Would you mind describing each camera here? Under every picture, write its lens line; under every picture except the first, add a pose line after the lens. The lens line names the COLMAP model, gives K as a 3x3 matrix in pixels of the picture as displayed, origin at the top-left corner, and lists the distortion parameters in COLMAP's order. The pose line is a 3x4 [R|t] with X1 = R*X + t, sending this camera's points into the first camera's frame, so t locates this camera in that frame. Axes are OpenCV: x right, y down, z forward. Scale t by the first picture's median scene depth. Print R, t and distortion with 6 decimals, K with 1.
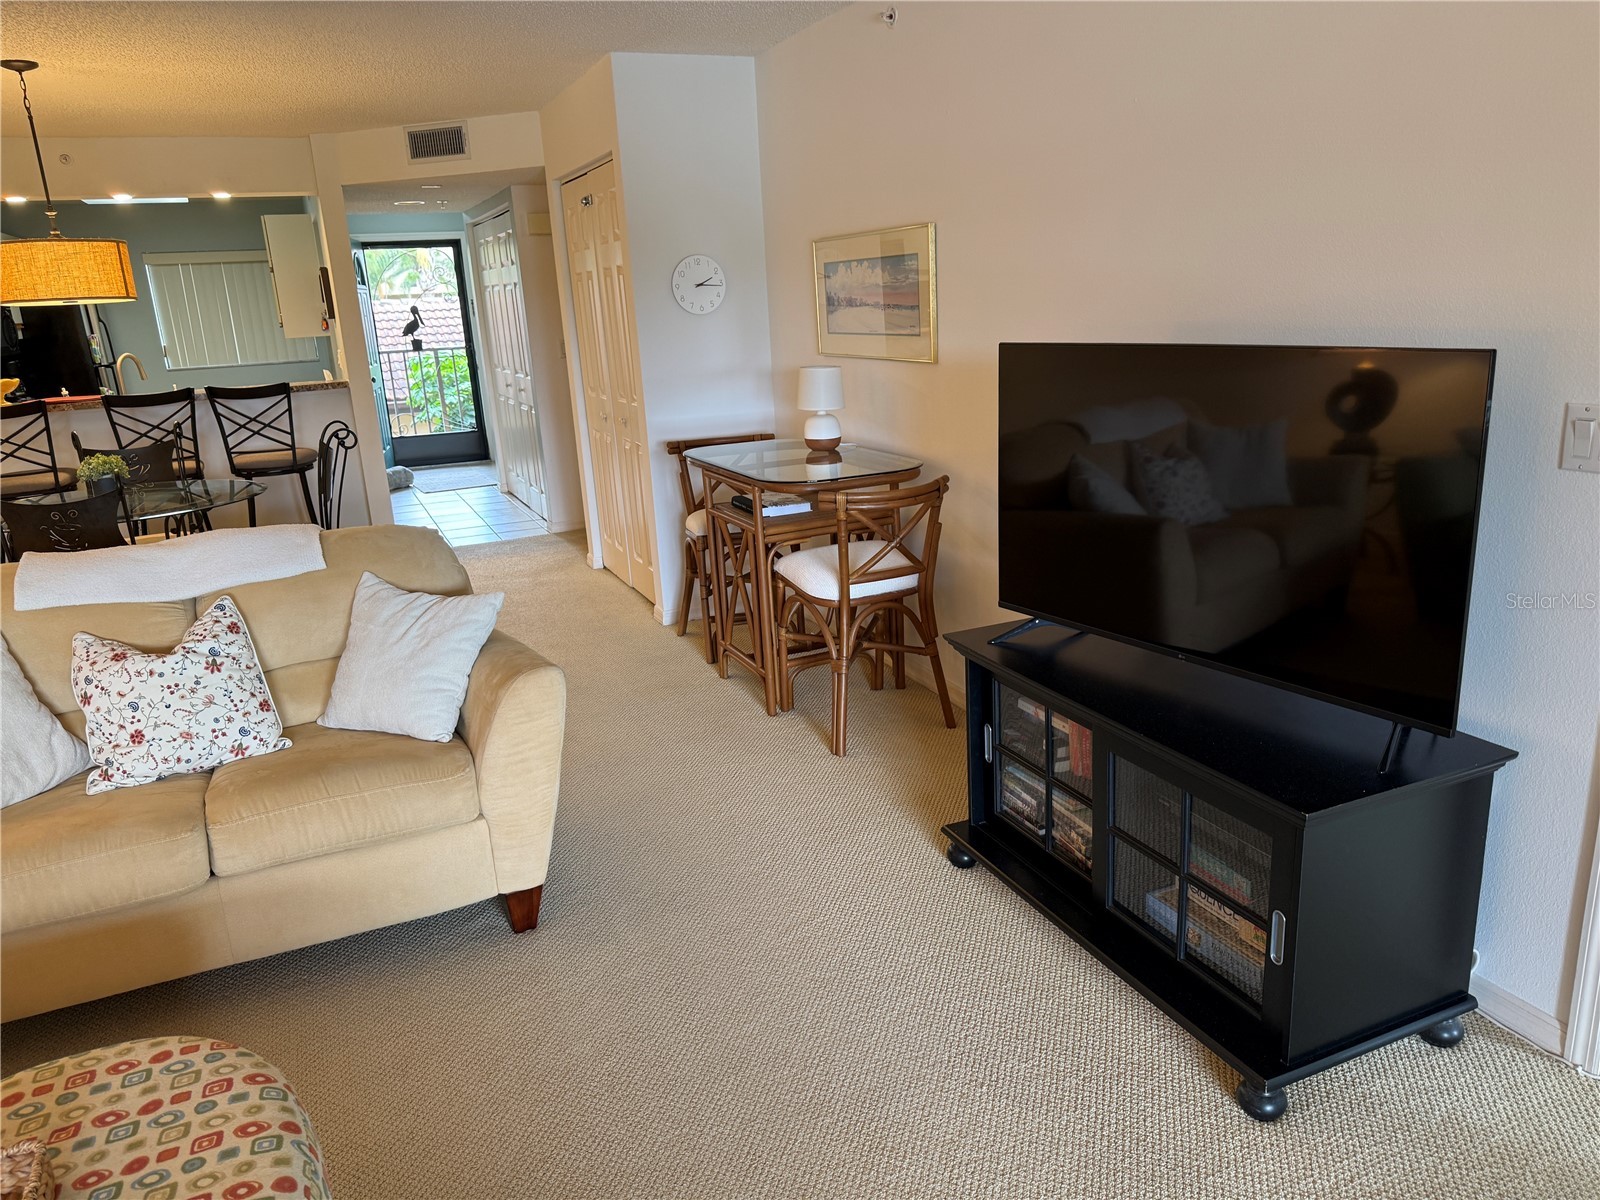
lens RADIAL K [[1129.9, 0, 806.8], [0, 1129.9, 612.3], [0, 0, 1]] dist [0.065195, -0.080143]
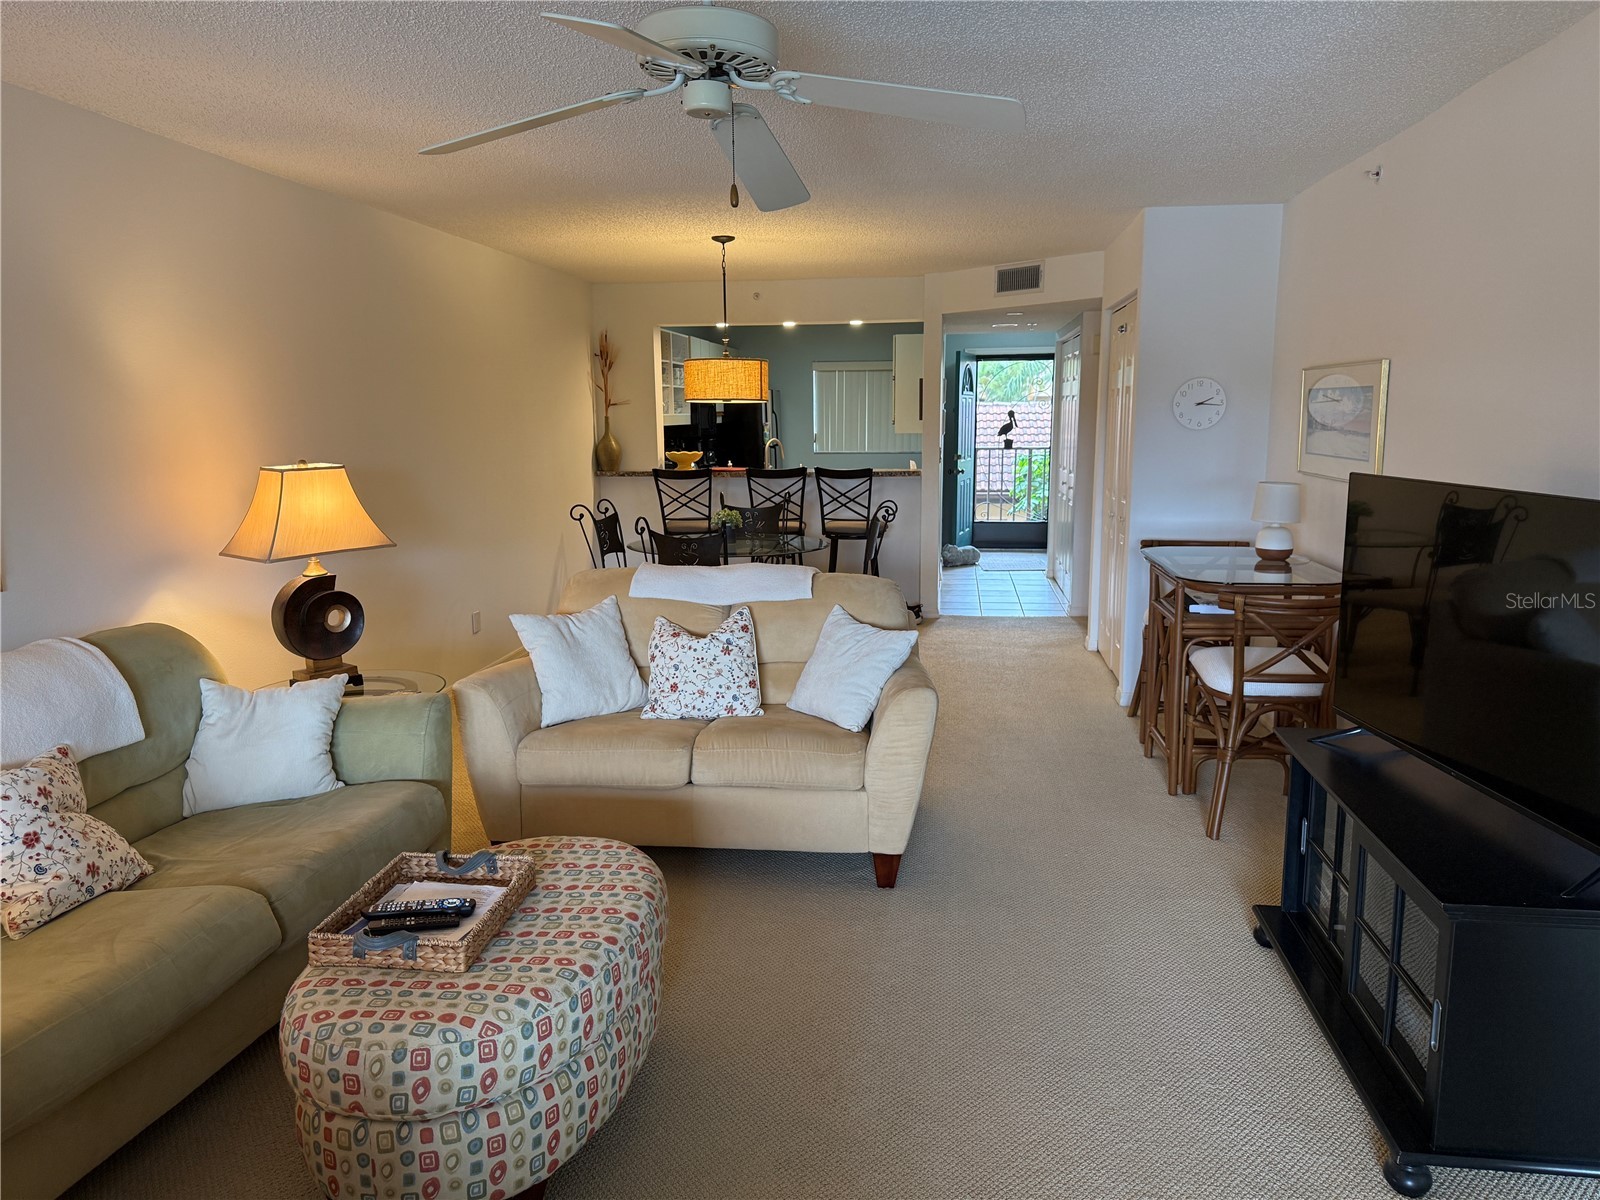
lens RADIAL K [[1109.1, 0, 793.6], [0, 1109.1, 615.1], [0, 0, 1]] dist [0.130424, -0.208514]
pose [[0.850379, 0.138255, -0.507682, 0.258915], [-0.178797, 0.983376, -0.031690, 0.029774], [0.494861, 0.117720, 0.860961, -0.184618]]
